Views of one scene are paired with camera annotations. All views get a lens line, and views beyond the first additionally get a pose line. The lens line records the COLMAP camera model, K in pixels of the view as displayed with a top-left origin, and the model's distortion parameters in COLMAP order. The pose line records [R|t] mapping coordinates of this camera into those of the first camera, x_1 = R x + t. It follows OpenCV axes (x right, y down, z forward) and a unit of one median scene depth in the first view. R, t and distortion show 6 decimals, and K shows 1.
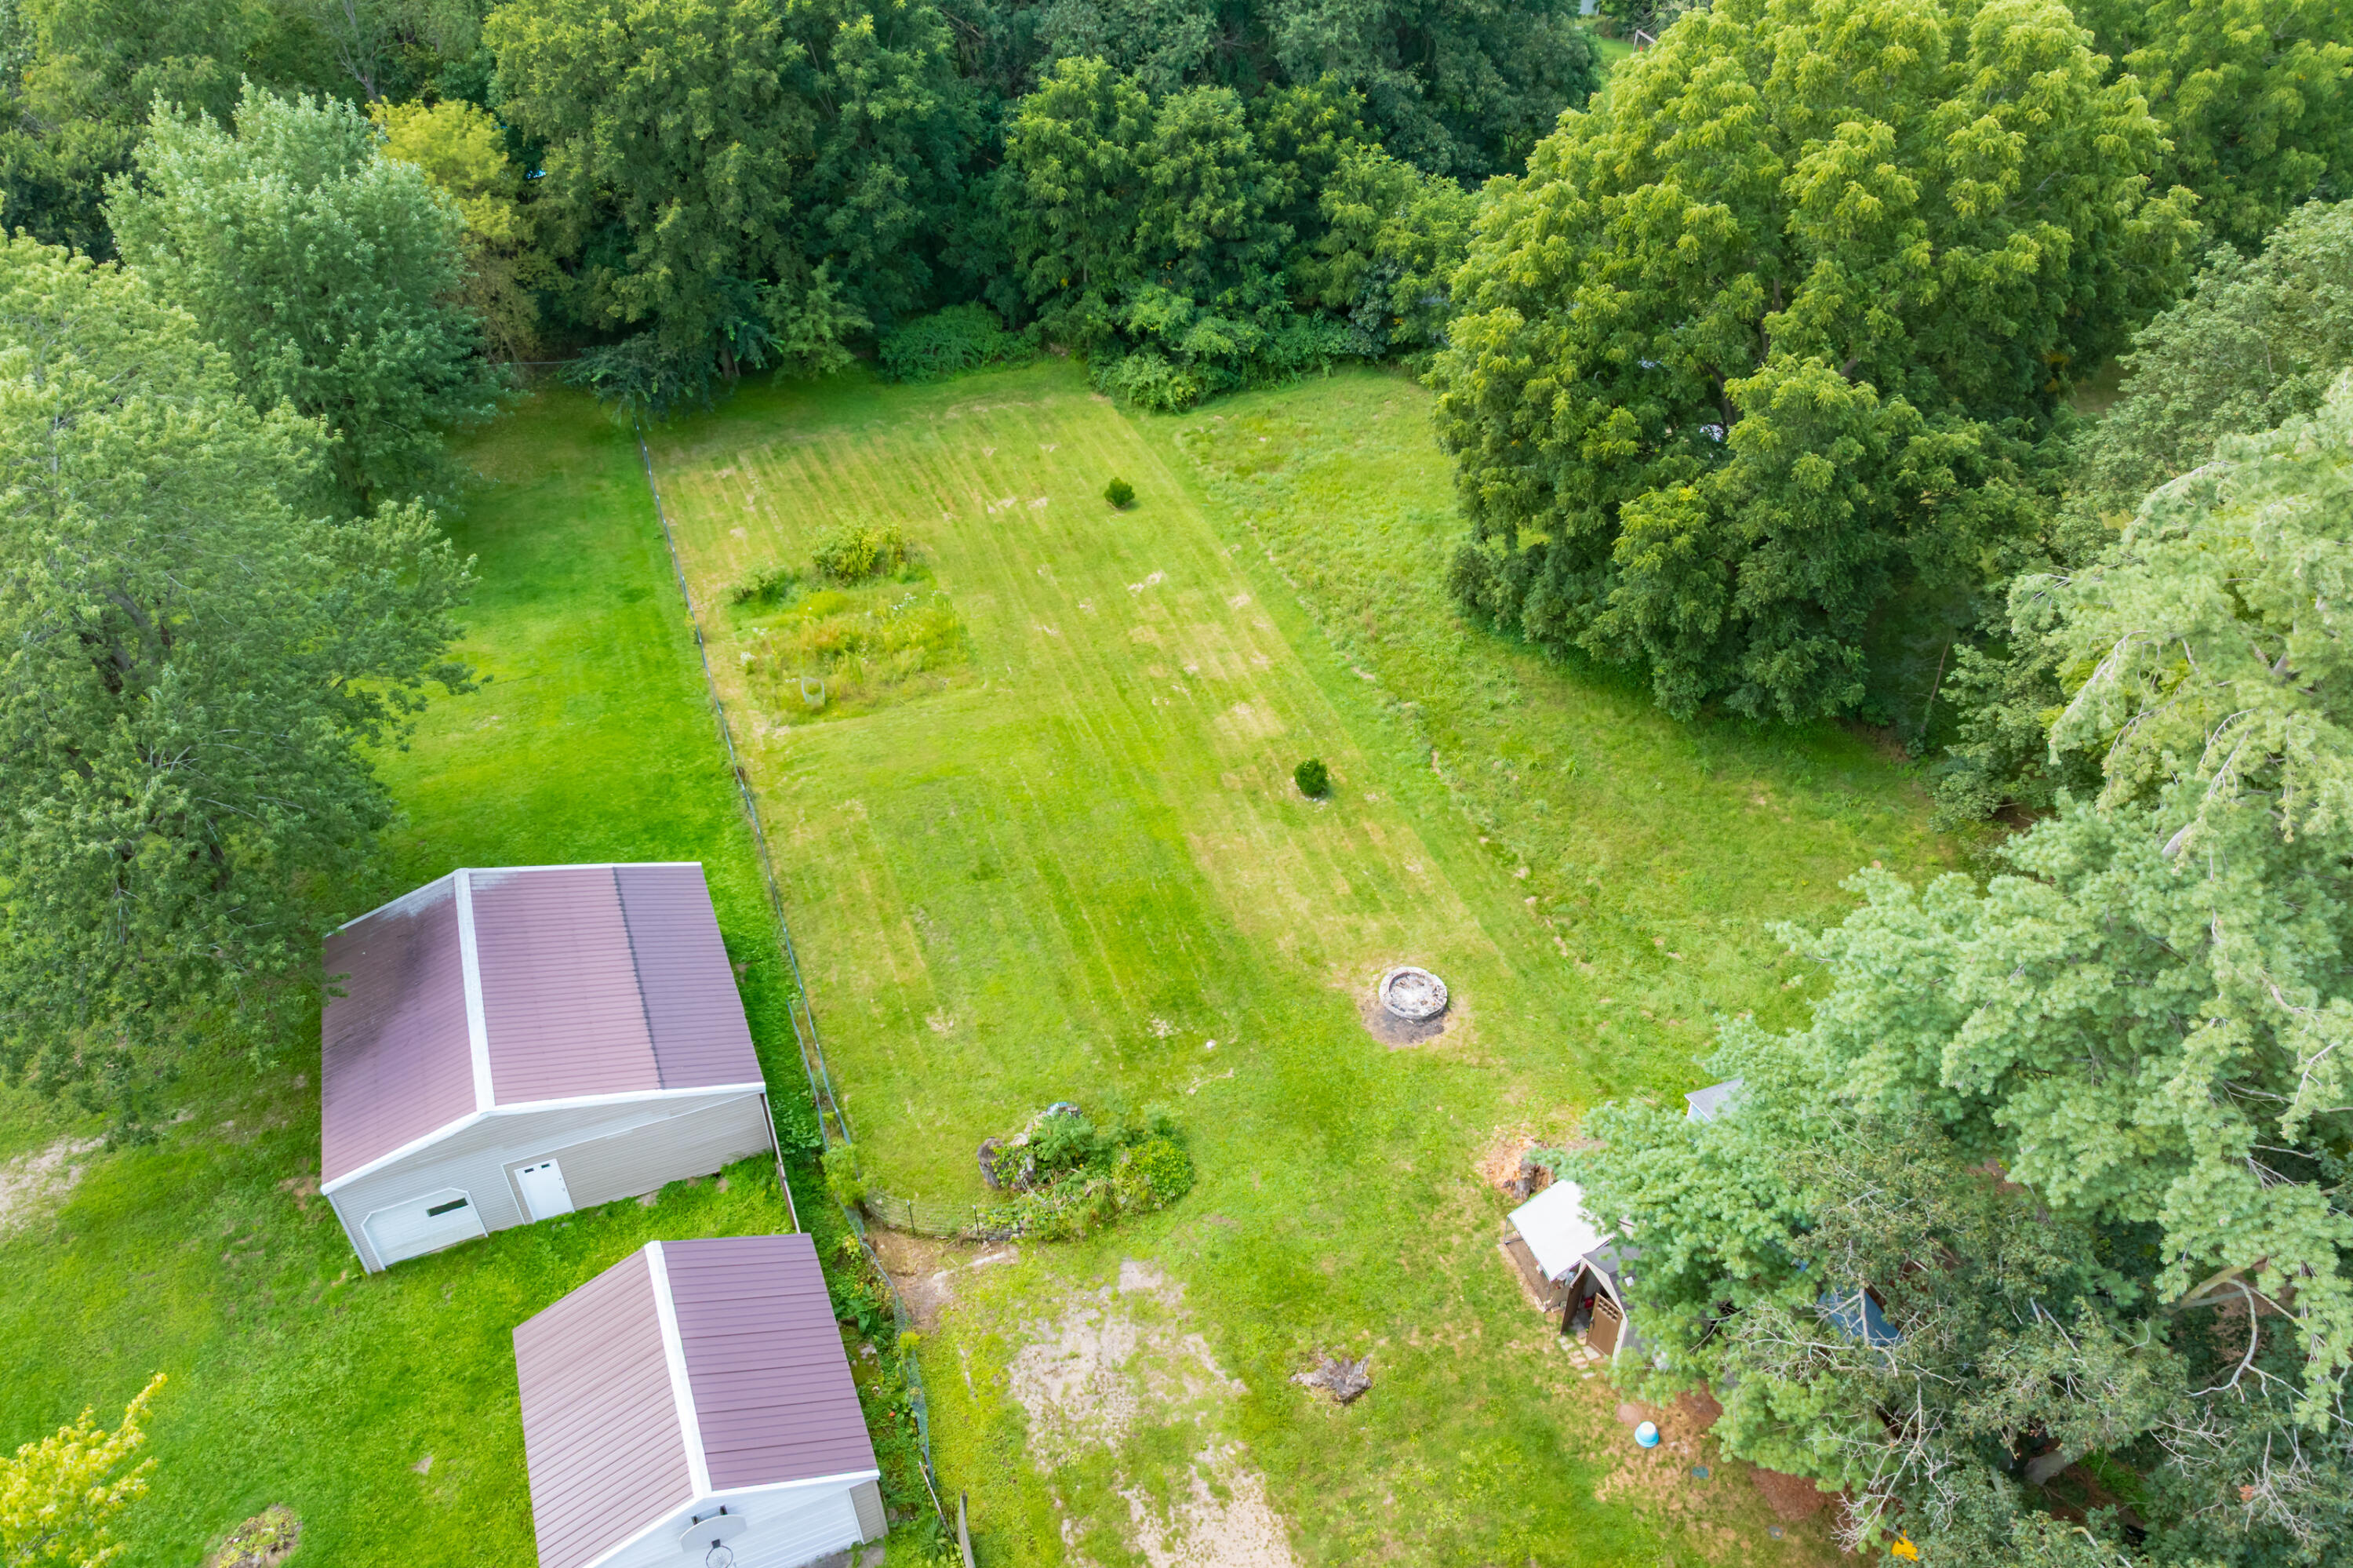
lens RADIAL K [[1643.3, 0, 1193.4], [0, 1643.3, 770.3], [0, 0, 1]] dist [-0.023823, 0.000127]
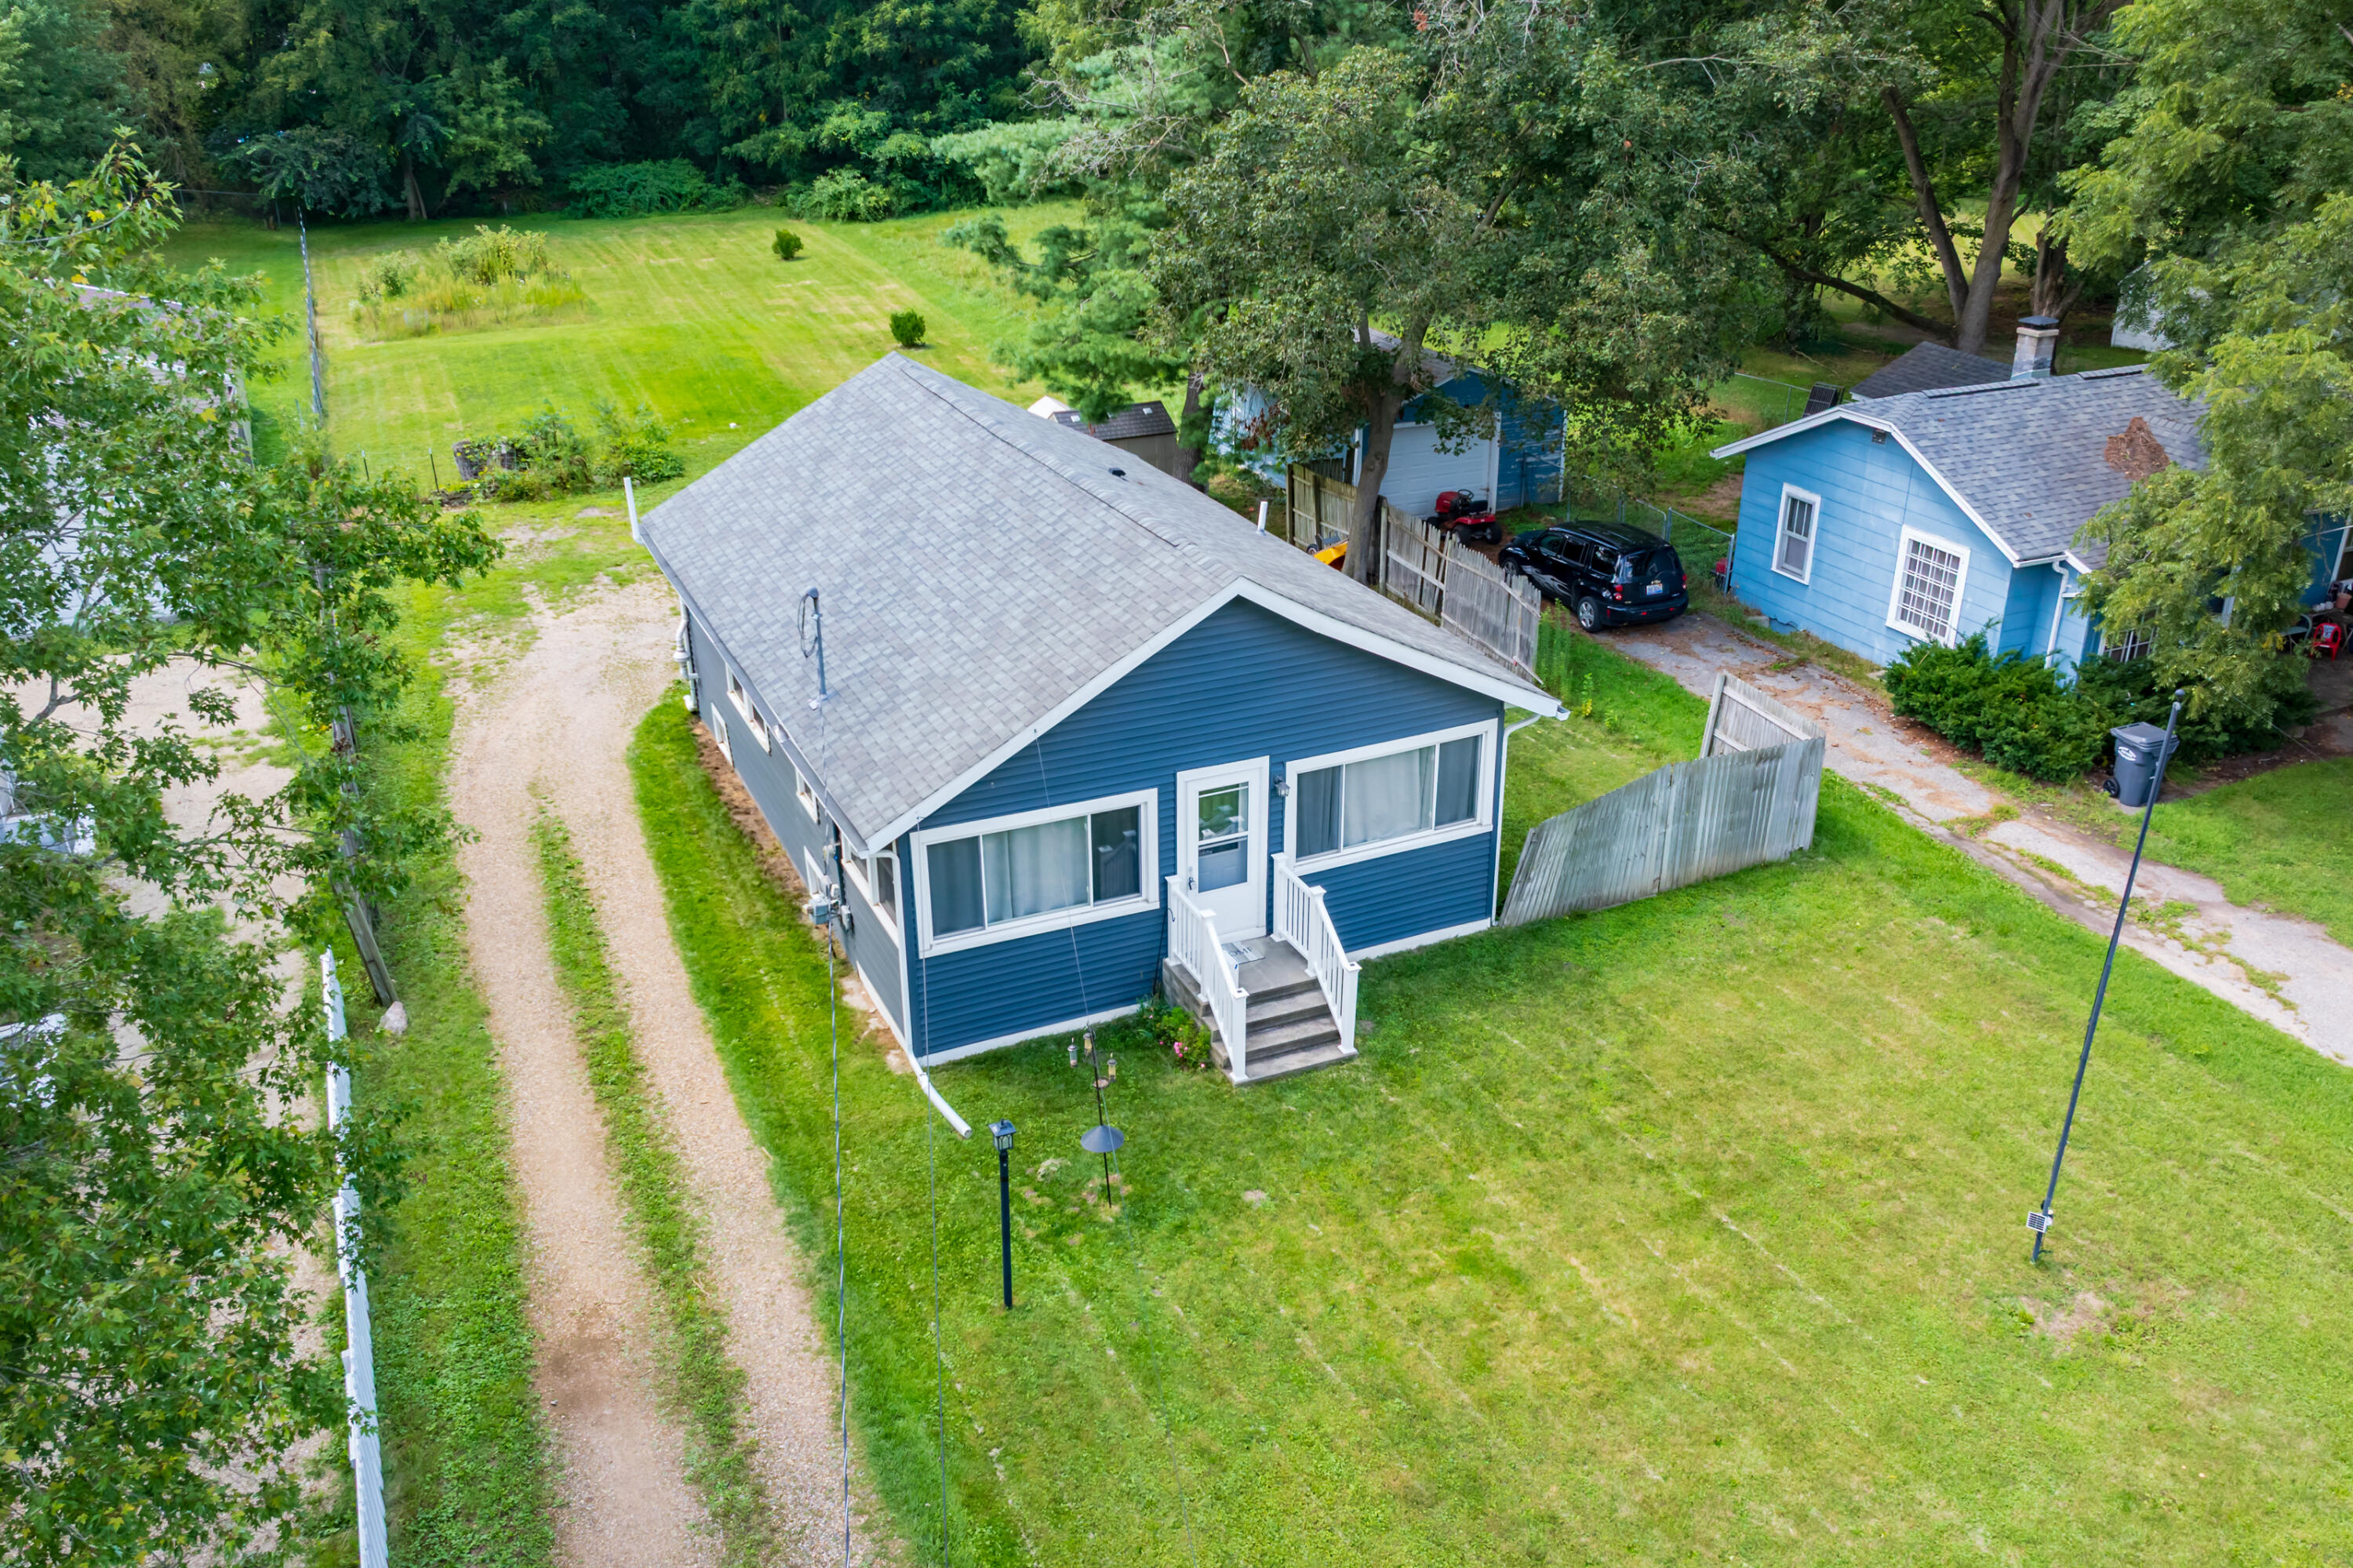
lens RADIAL K [[1900.1, 0, 1178.9], [0, 1900.1, 786.5], [0, 0, 1]] dist [-0.020358, -0.000188]
pose [[0.999418, -0.020461, 0.027301, 0.149919], [0.025933, 0.975563, -0.218186, 0.395568], [-0.022170, 0.218767, 0.975525, -0.023769]]
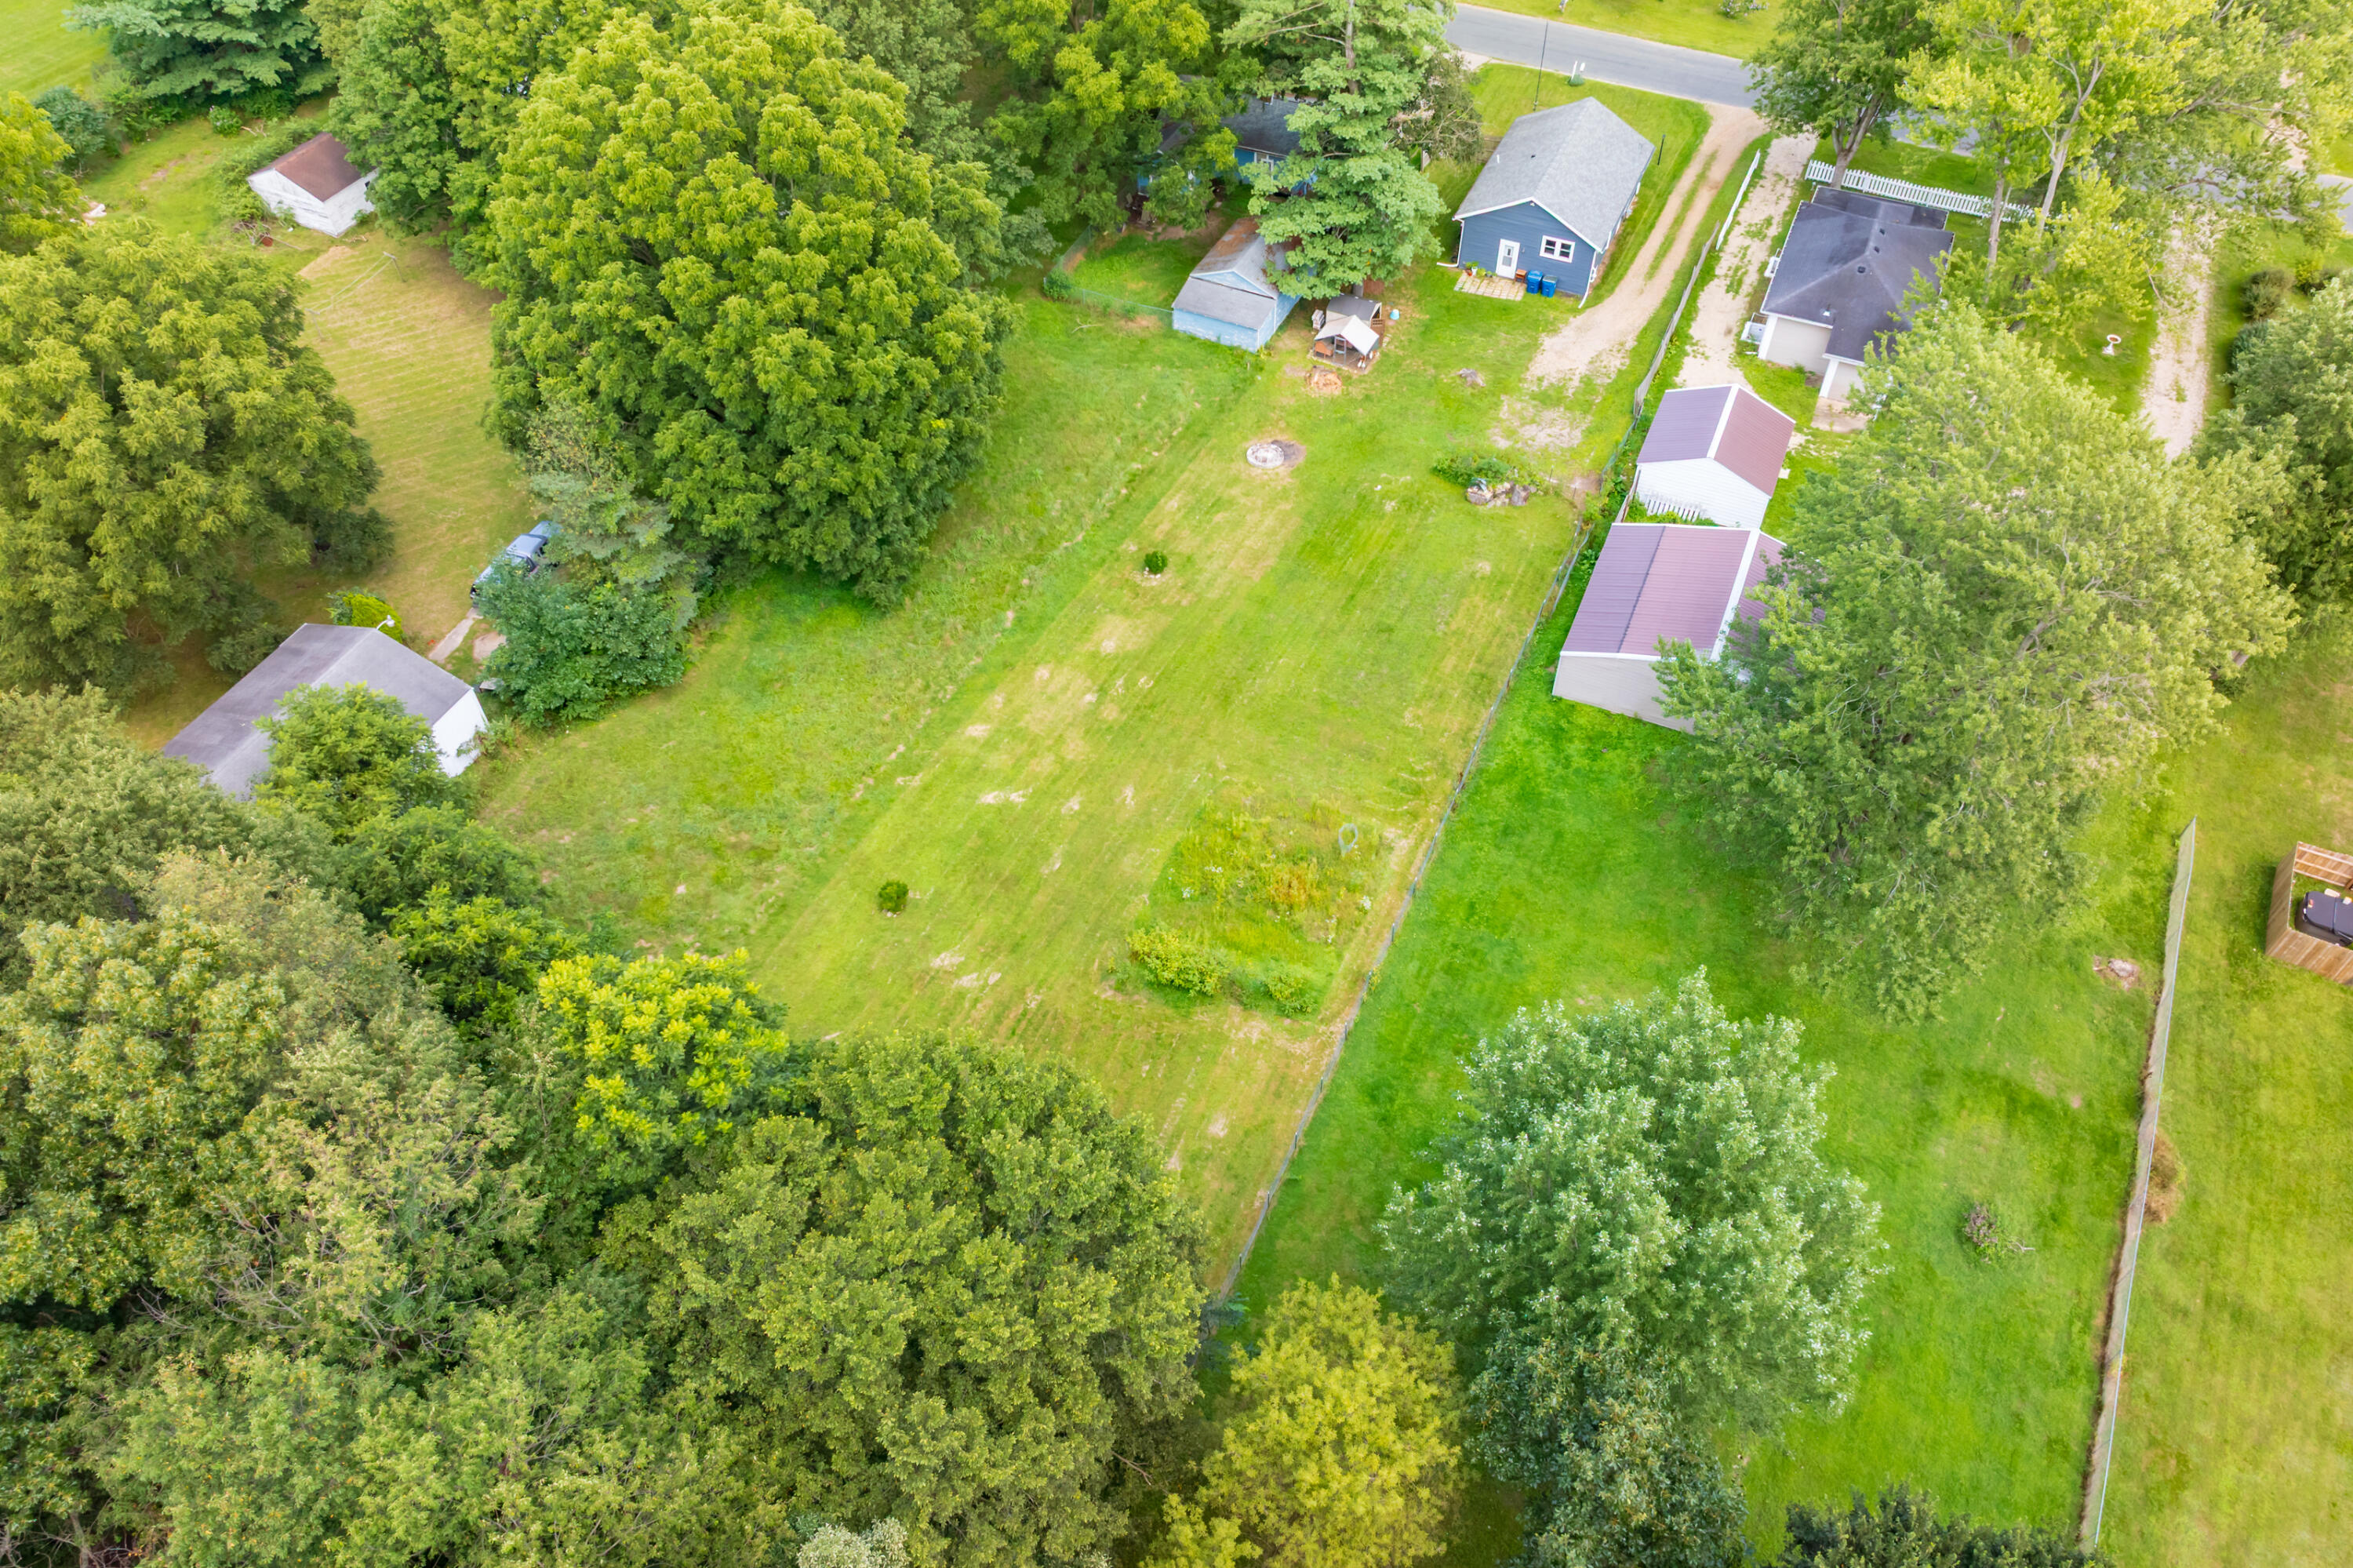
lens RADIAL K [[1643.3, 0, 1193.4], [0, 1643.3, 770.3], [0, 0, 1]] dist [-0.023823, 0.000127]
pose [[-0.688031, -0.550585, 0.472725, -0.559014], [0.435215, 0.208195, 0.875924, -0.920256], [-0.580690, 0.808400, 0.096378, 0.762849]]
